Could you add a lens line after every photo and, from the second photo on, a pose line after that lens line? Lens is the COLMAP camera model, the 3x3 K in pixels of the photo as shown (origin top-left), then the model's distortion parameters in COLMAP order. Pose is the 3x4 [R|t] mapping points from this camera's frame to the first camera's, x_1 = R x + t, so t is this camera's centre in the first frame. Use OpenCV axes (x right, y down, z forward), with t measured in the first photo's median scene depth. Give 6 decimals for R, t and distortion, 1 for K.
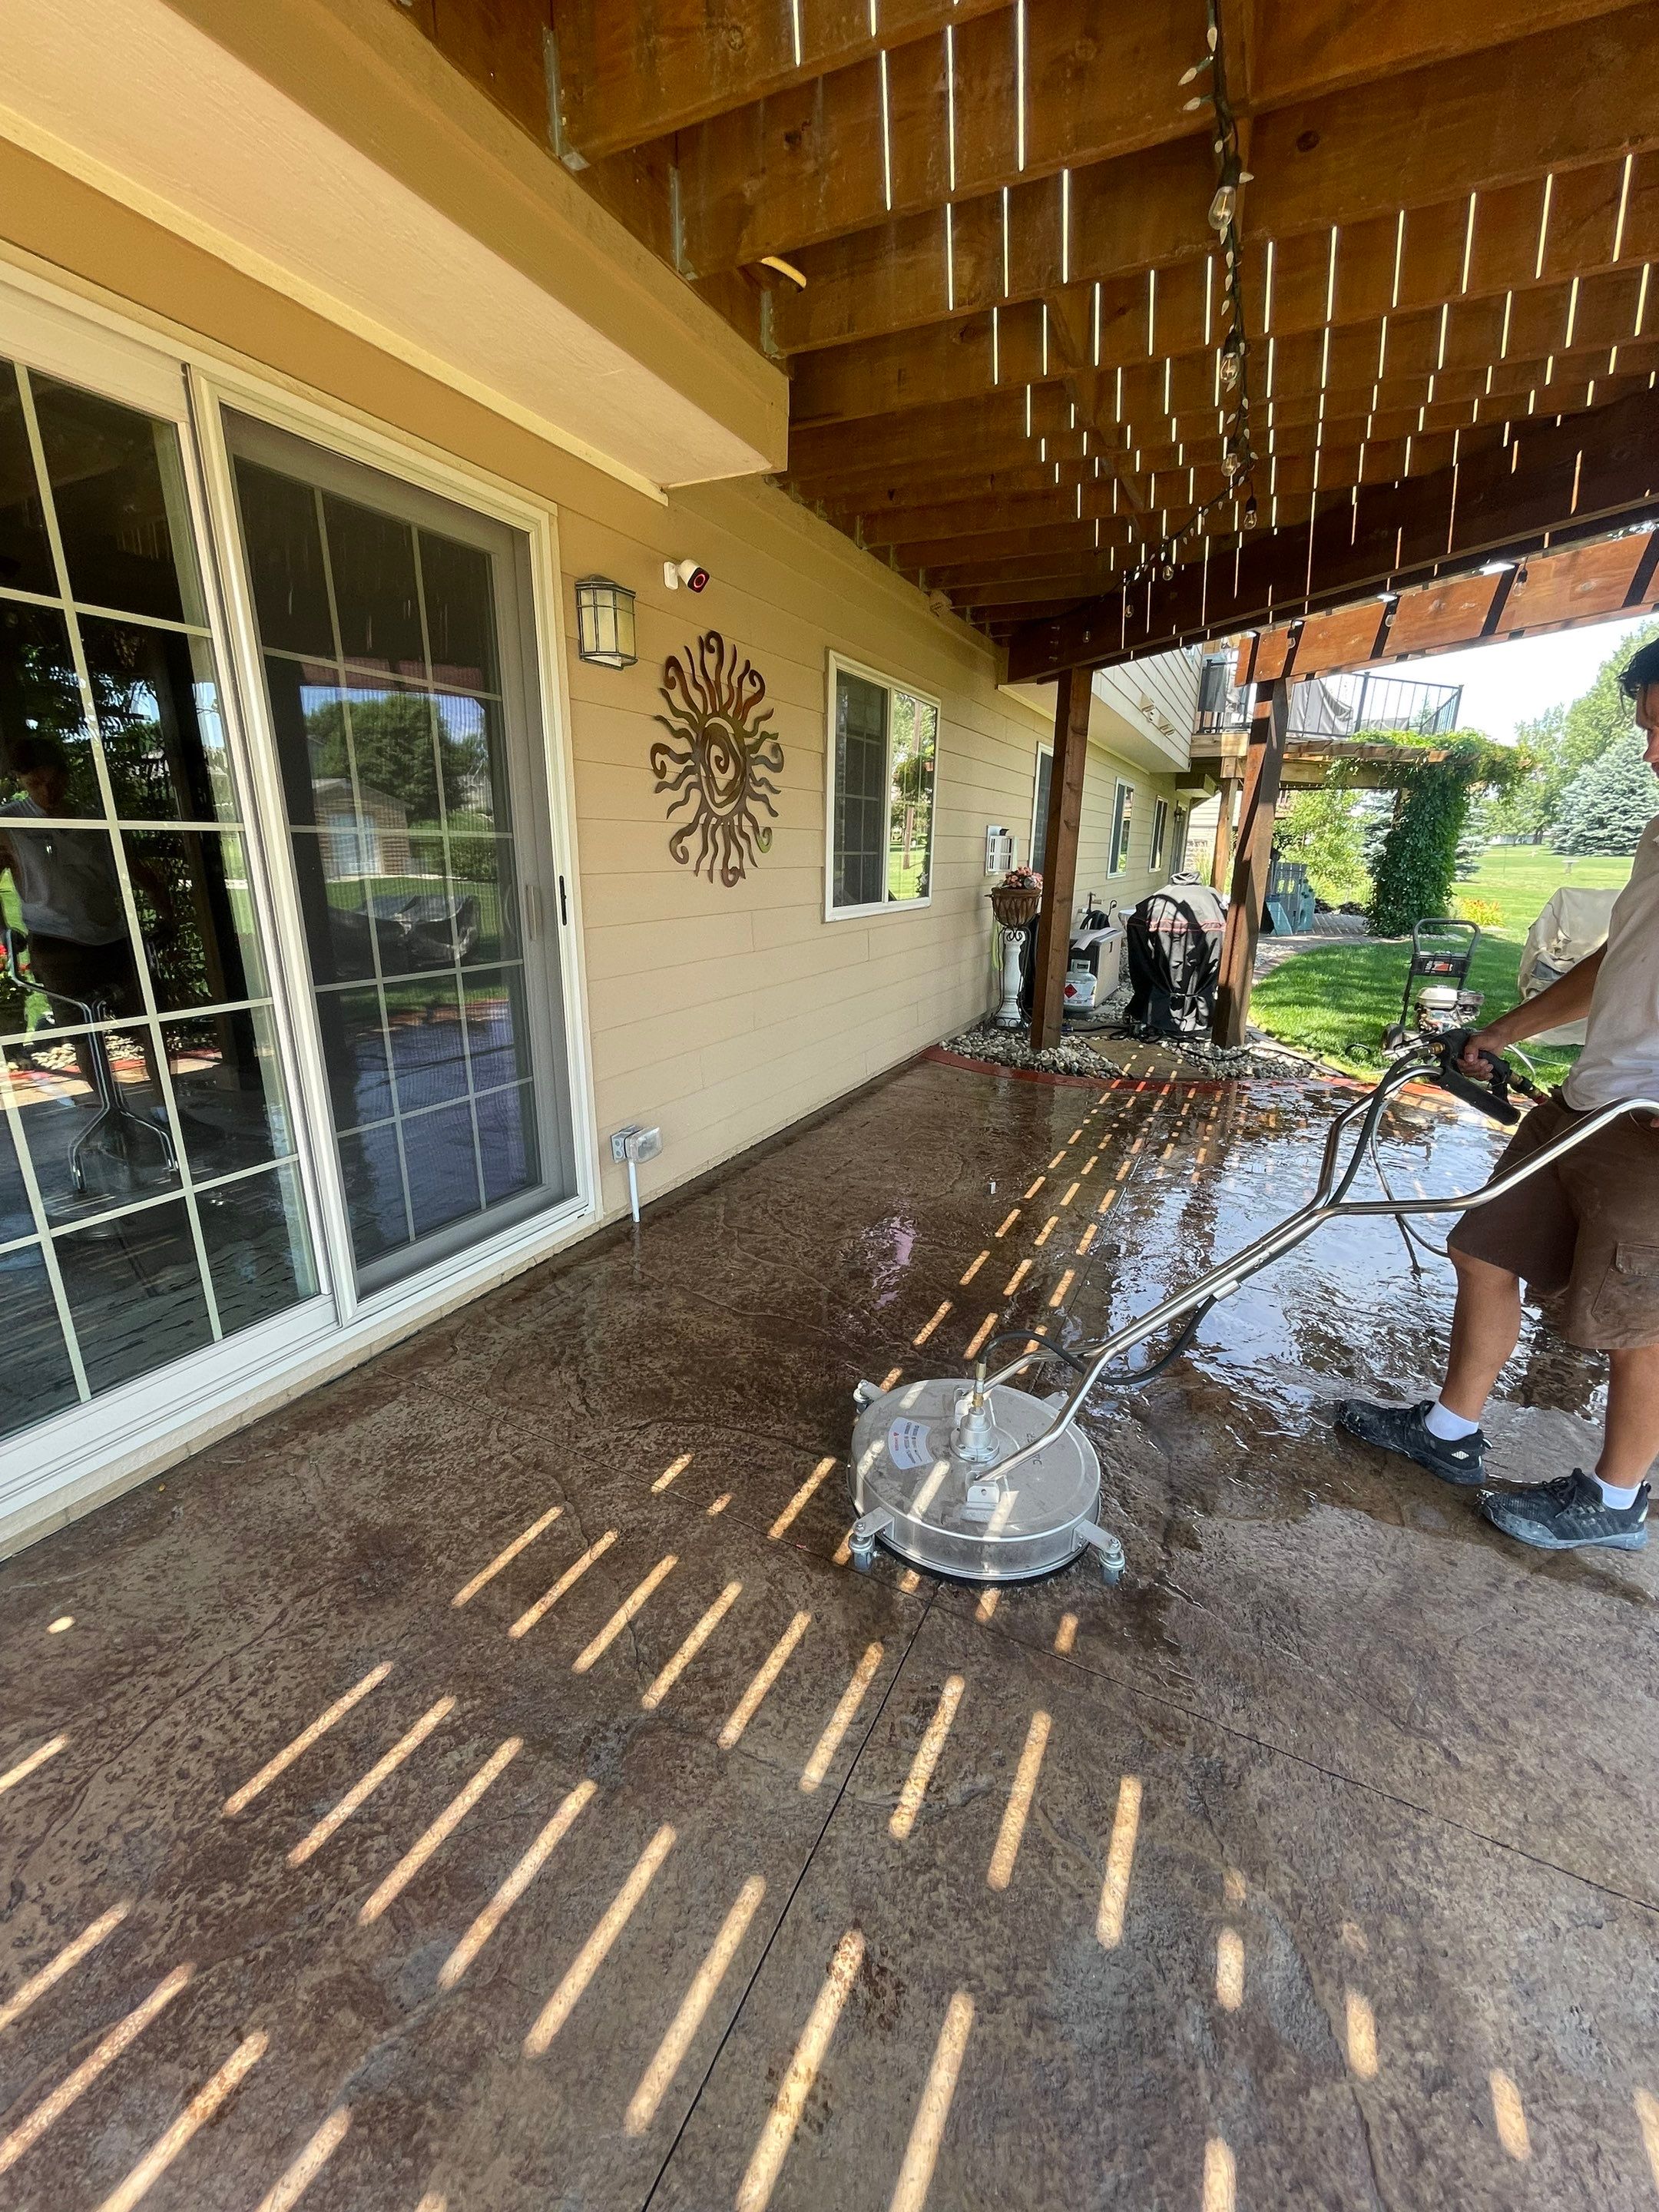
lens RADIAL K [[891.9, 0, 826.6], [0, 891.9, 1108.0], [0, 0, 1]] dist [-0.002466, -0.000652]
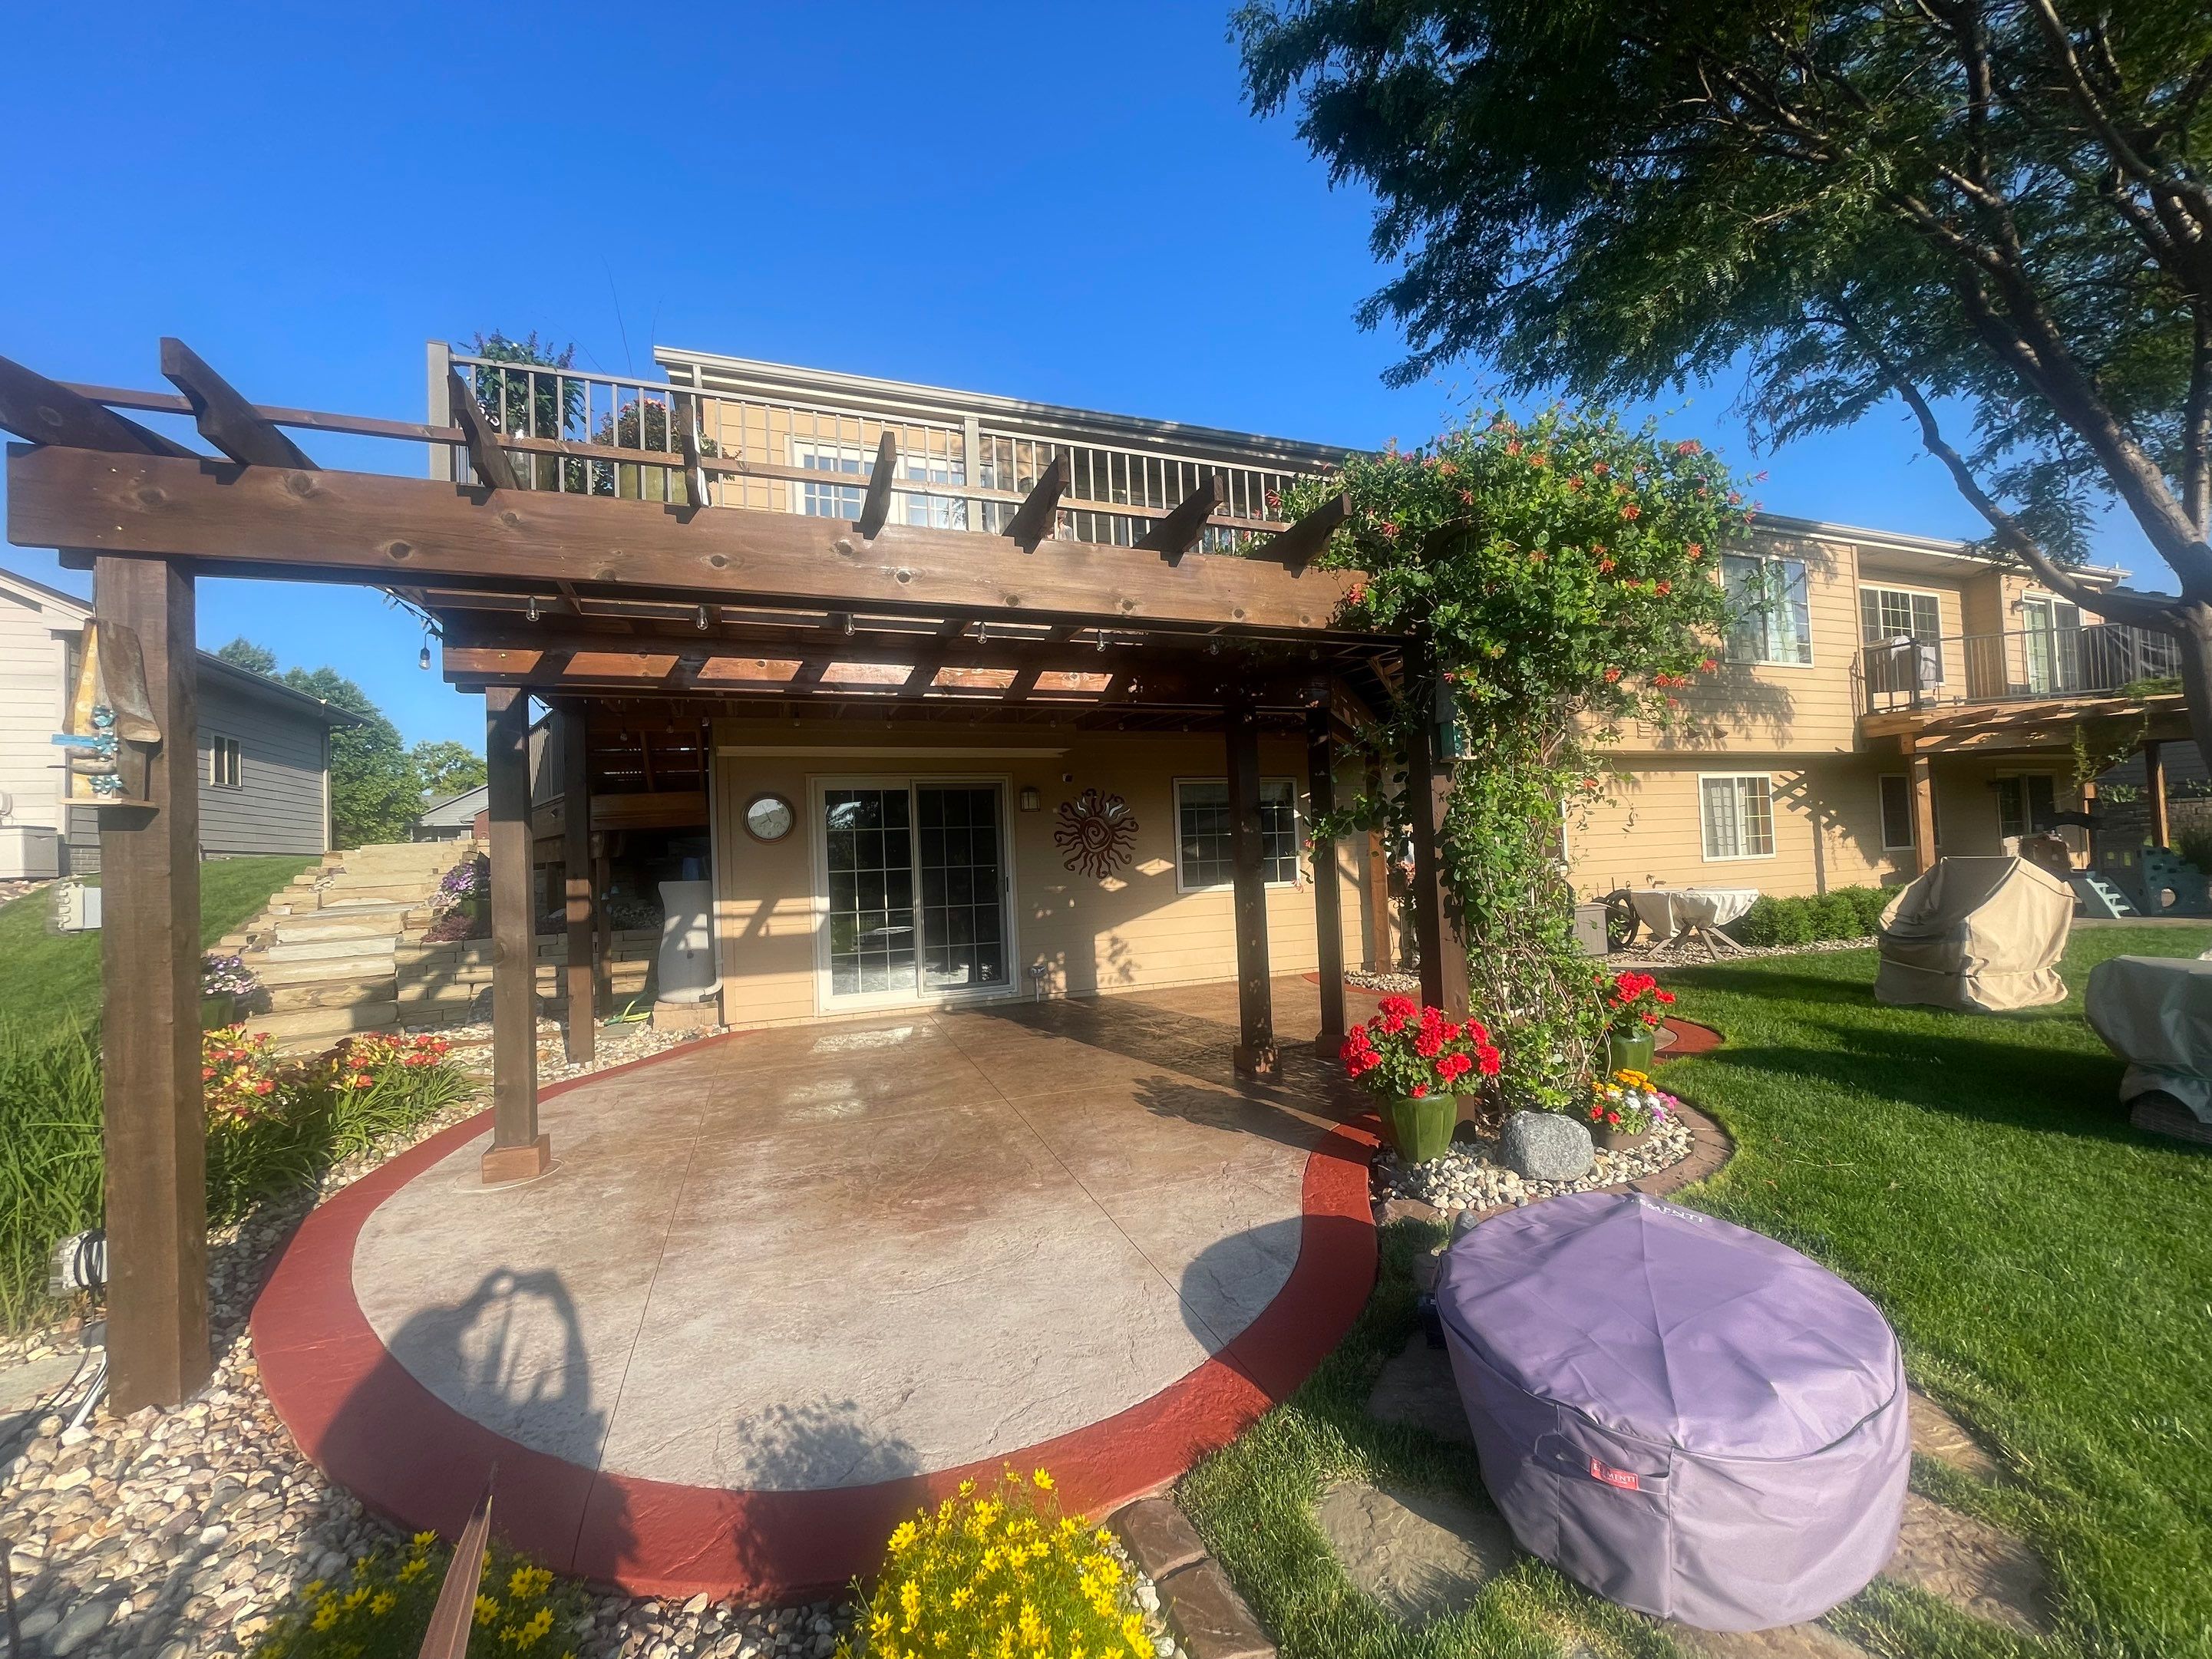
lens RADIAL K [[891.8, 0, 1103.1], [0, 891.8, 834.6], [0, 0, 1]] dist [-0.002466, -0.000652]
pose [[0.739179, -0.063264, -0.670531, 1.661818], [-0.138445, 0.960046, -0.243198, 0.256028], [0.659126, 0.272598, 0.700887, -0.830909]]
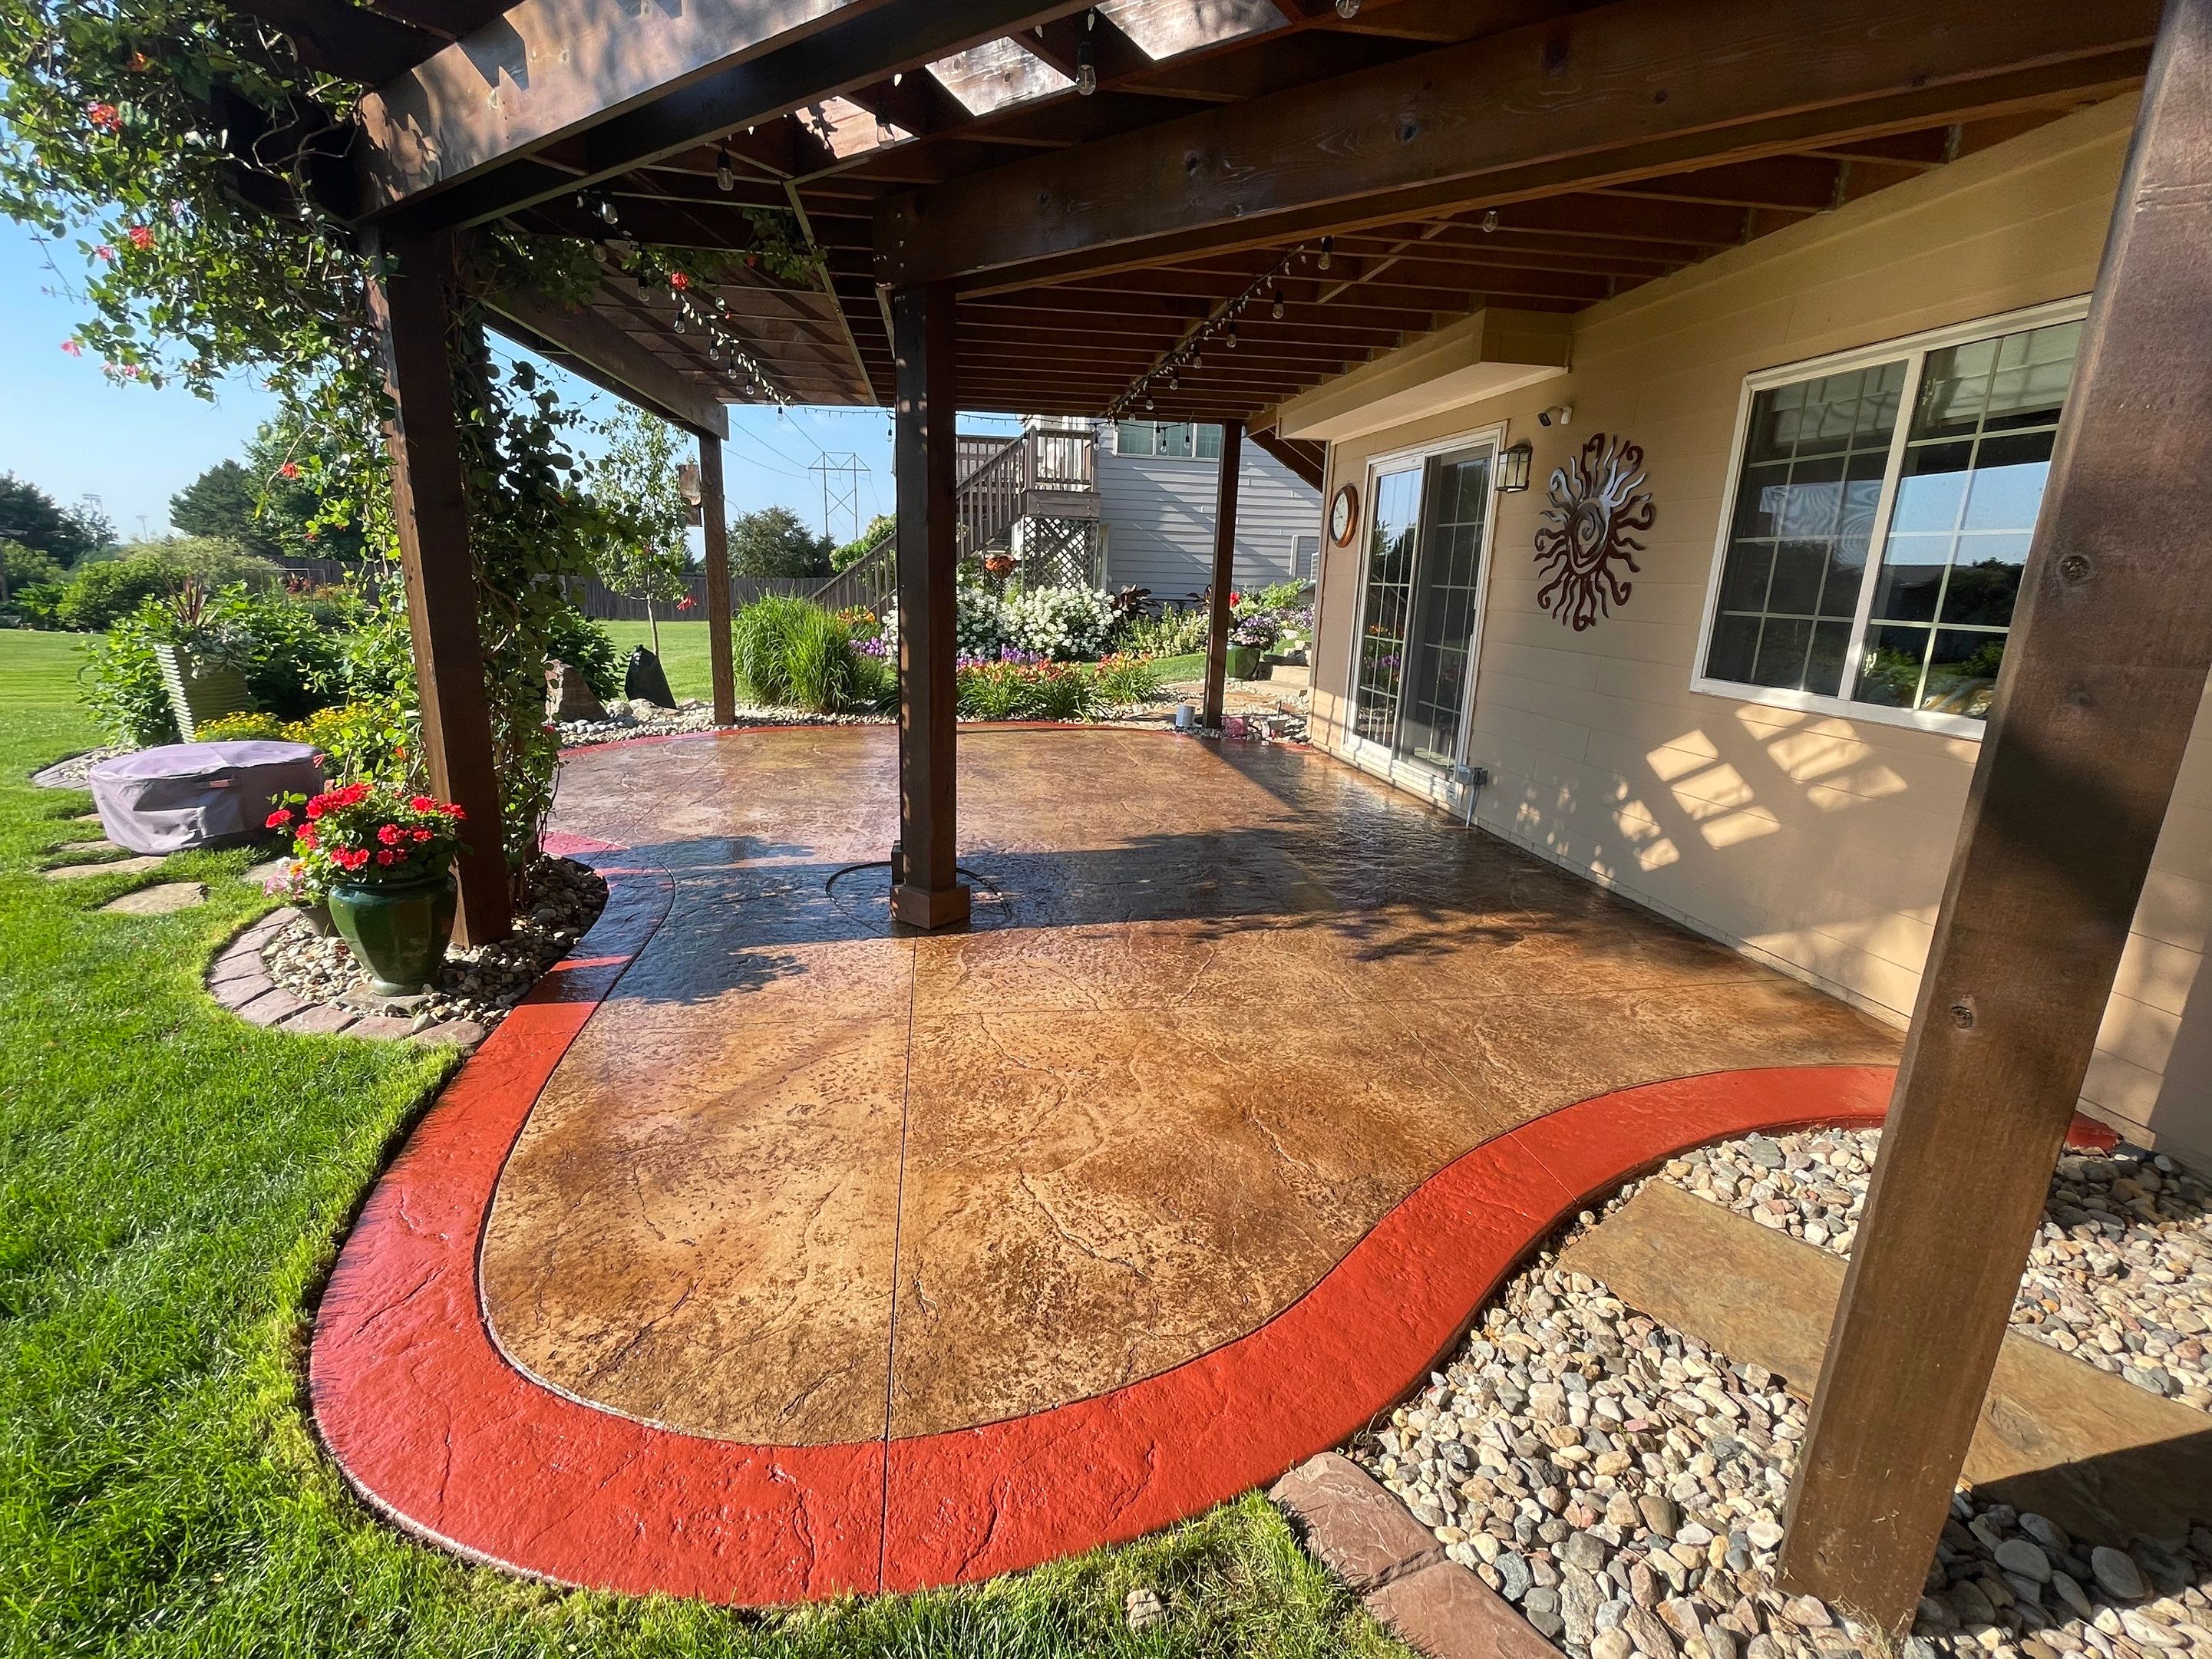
lens RADIAL K [[1014.2, 0, 1101.9], [0, 1014.2, 833.9], [0, 0, 1]] dist [-0.001493, -0.001138]
pose [[-0.818754, 0.106862, -0.564112, 1.283092], [-0.200096, 0.867817, 0.454814, -0.528514], [0.538148, 0.485257, -0.689146, 1.811924]]
